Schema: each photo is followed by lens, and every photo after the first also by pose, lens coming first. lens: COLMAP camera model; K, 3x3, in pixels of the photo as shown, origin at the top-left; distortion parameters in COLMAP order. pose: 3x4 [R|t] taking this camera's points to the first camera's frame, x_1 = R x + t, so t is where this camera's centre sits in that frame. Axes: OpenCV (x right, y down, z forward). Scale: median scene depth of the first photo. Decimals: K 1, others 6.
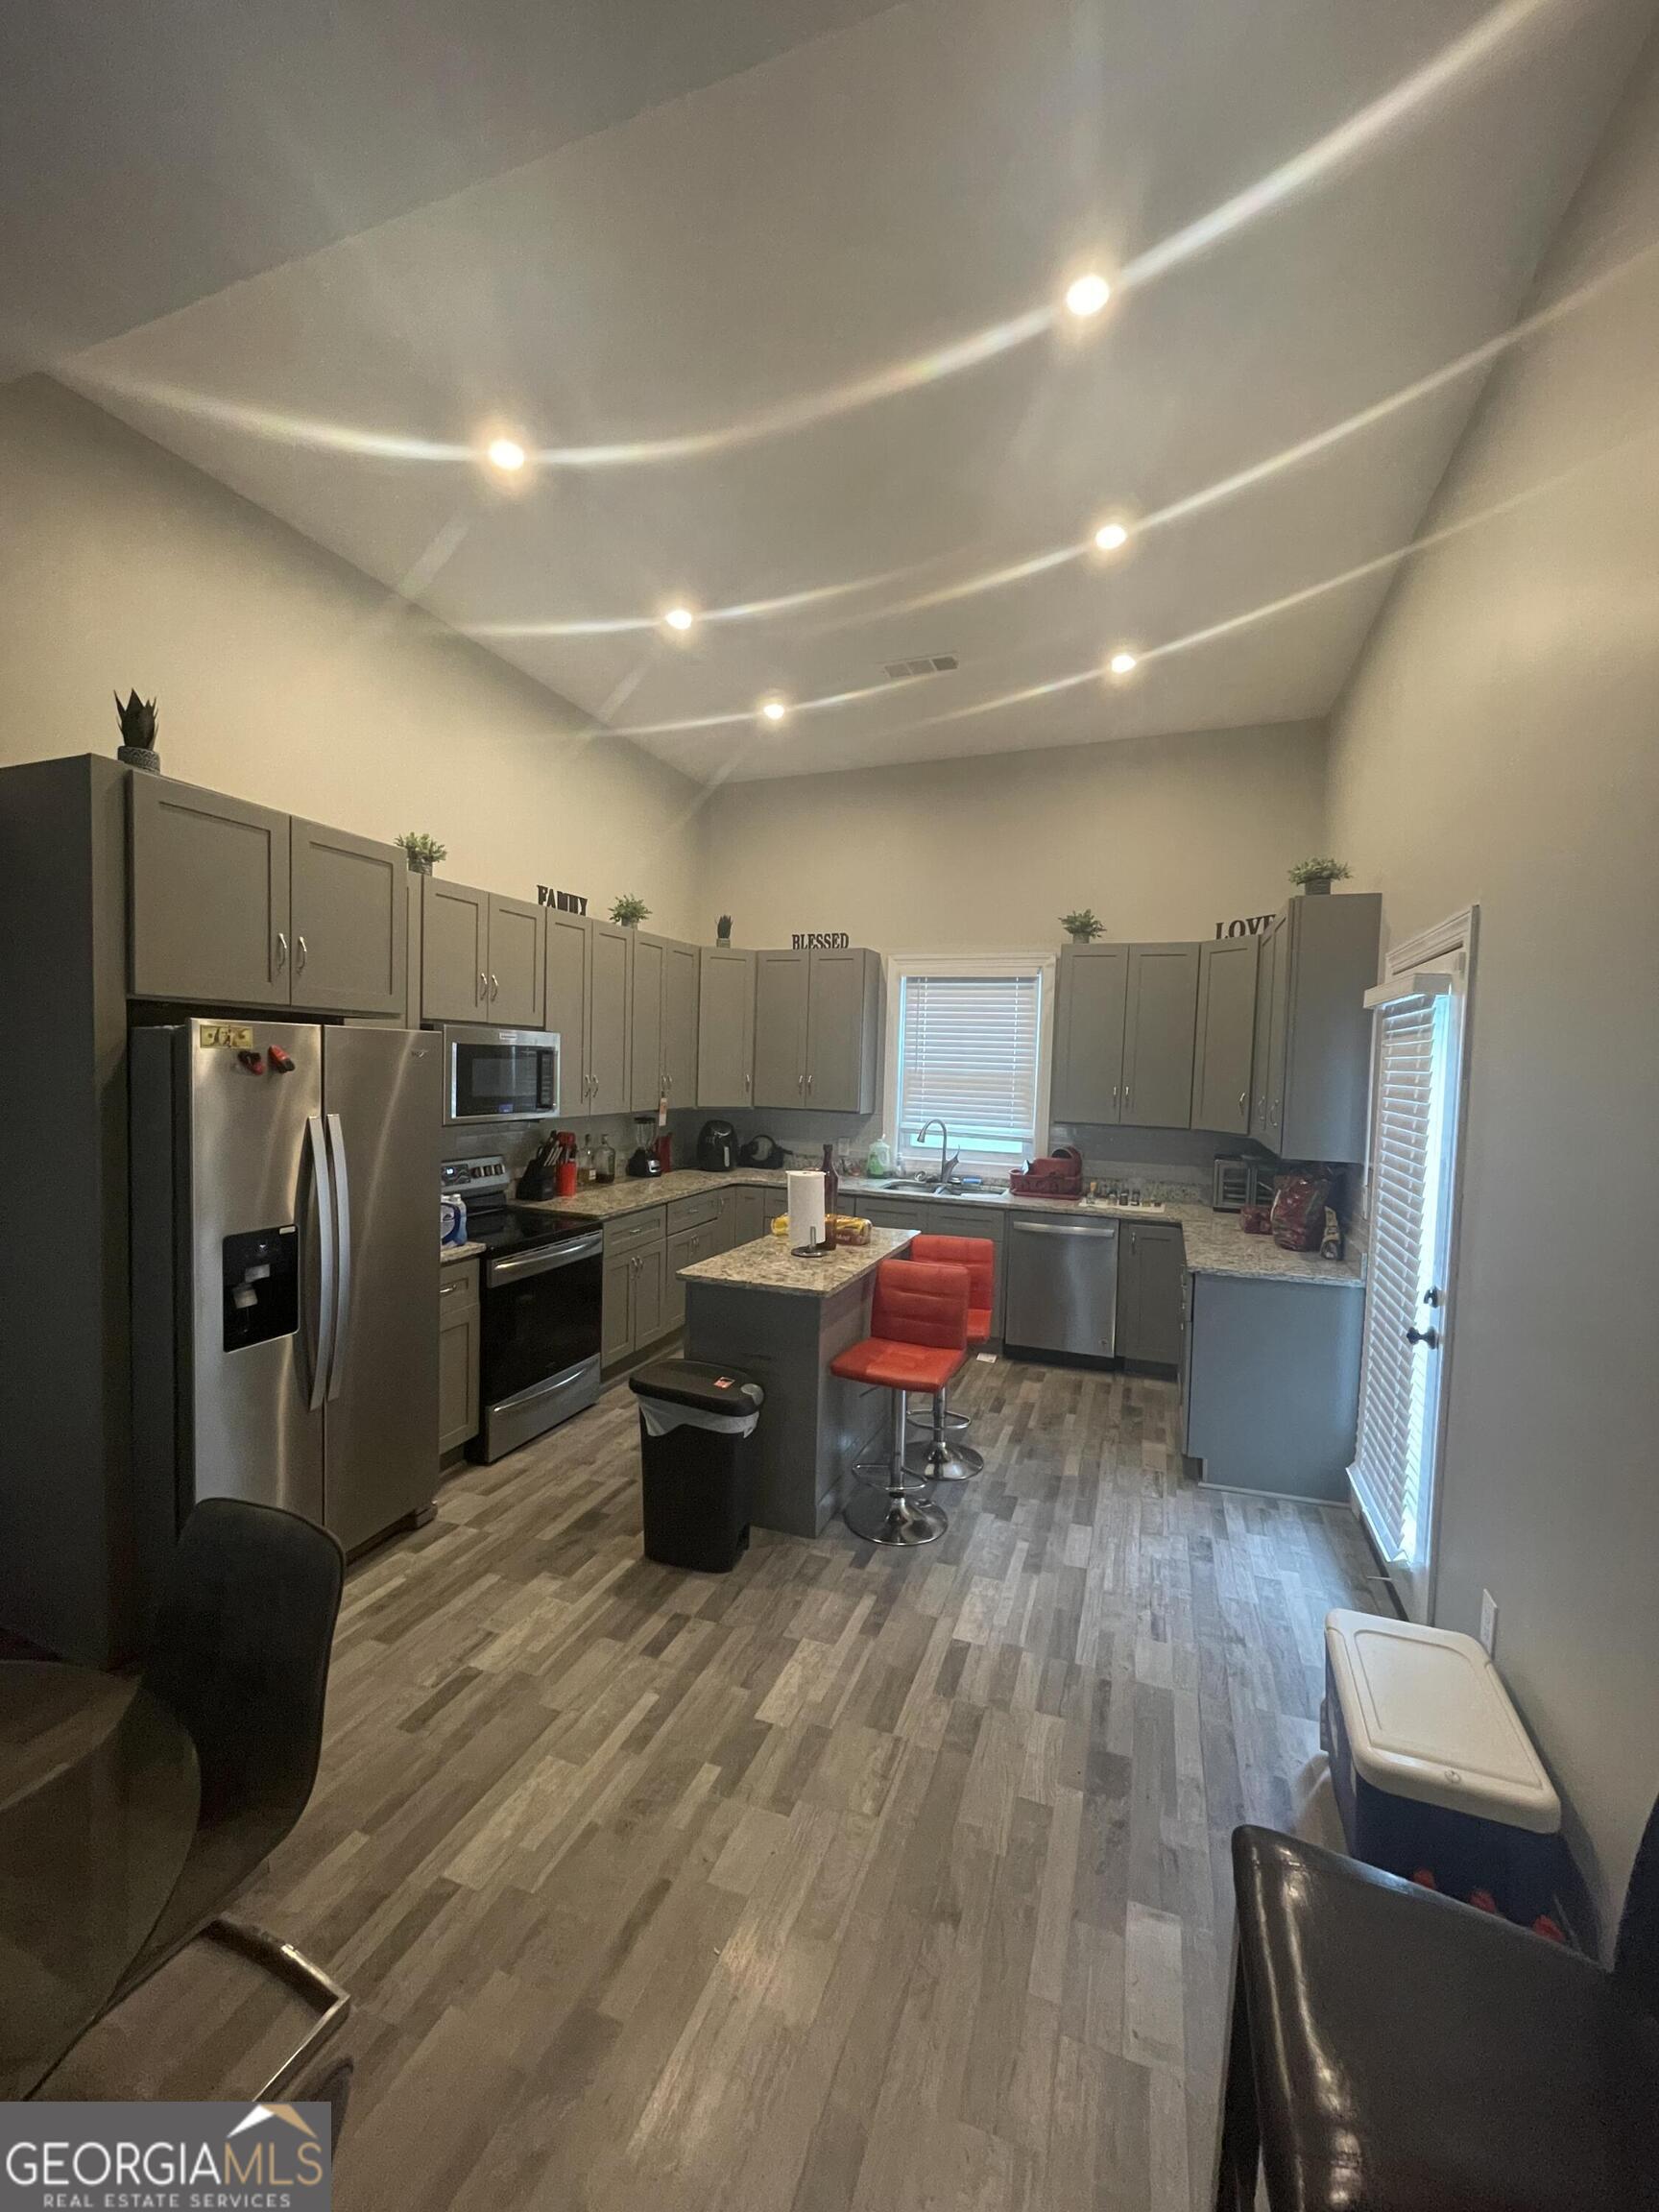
lens RADIAL K [[892.4, 0, 823.9], [0, 892.4, 1103.6], [0, 0, 1]] dist [-0.000864, 0.000270]
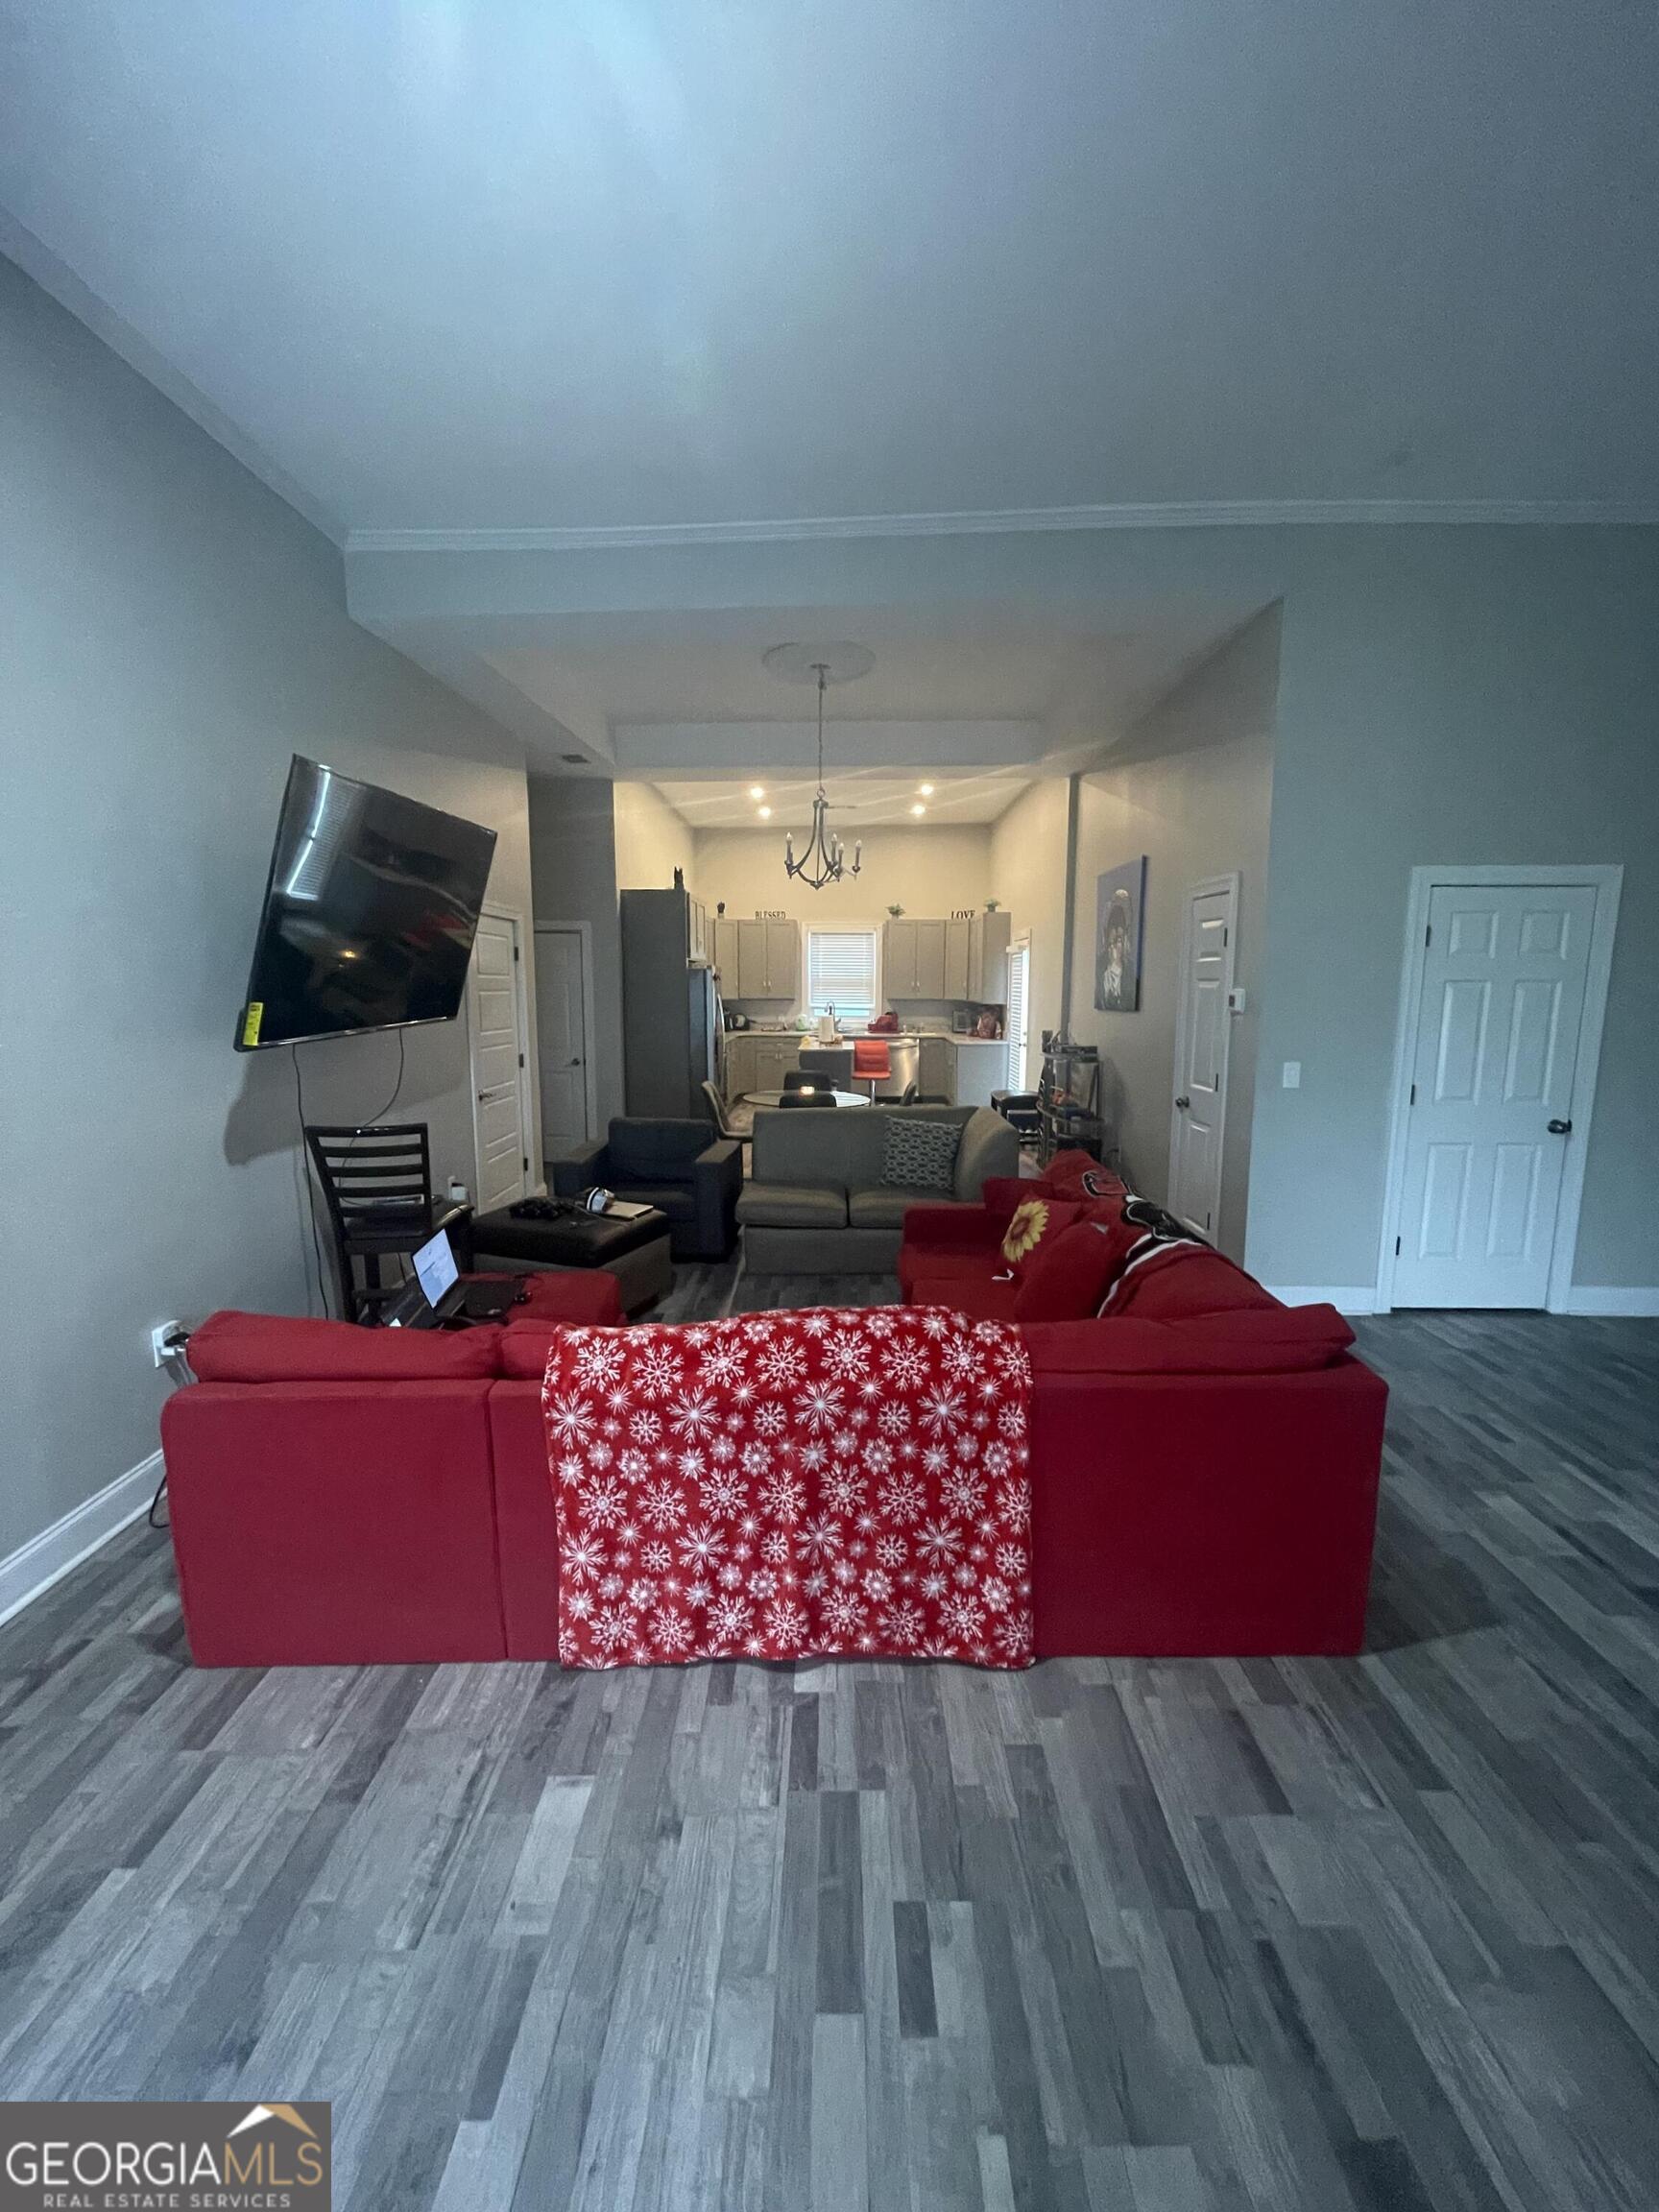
lens RADIAL K [[892.4, 0, 835.1], [0, 892.4, 1106.8], [0, 0, 1]] dist [-0.000864, 0.000270]
pose [[0.937698, -0.077512, 0.338694, -0.709038], [0.044211, 0.993493, 0.104965, 0.052488], [-0.344626, -0.083451, 0.935023, -1.181183]]
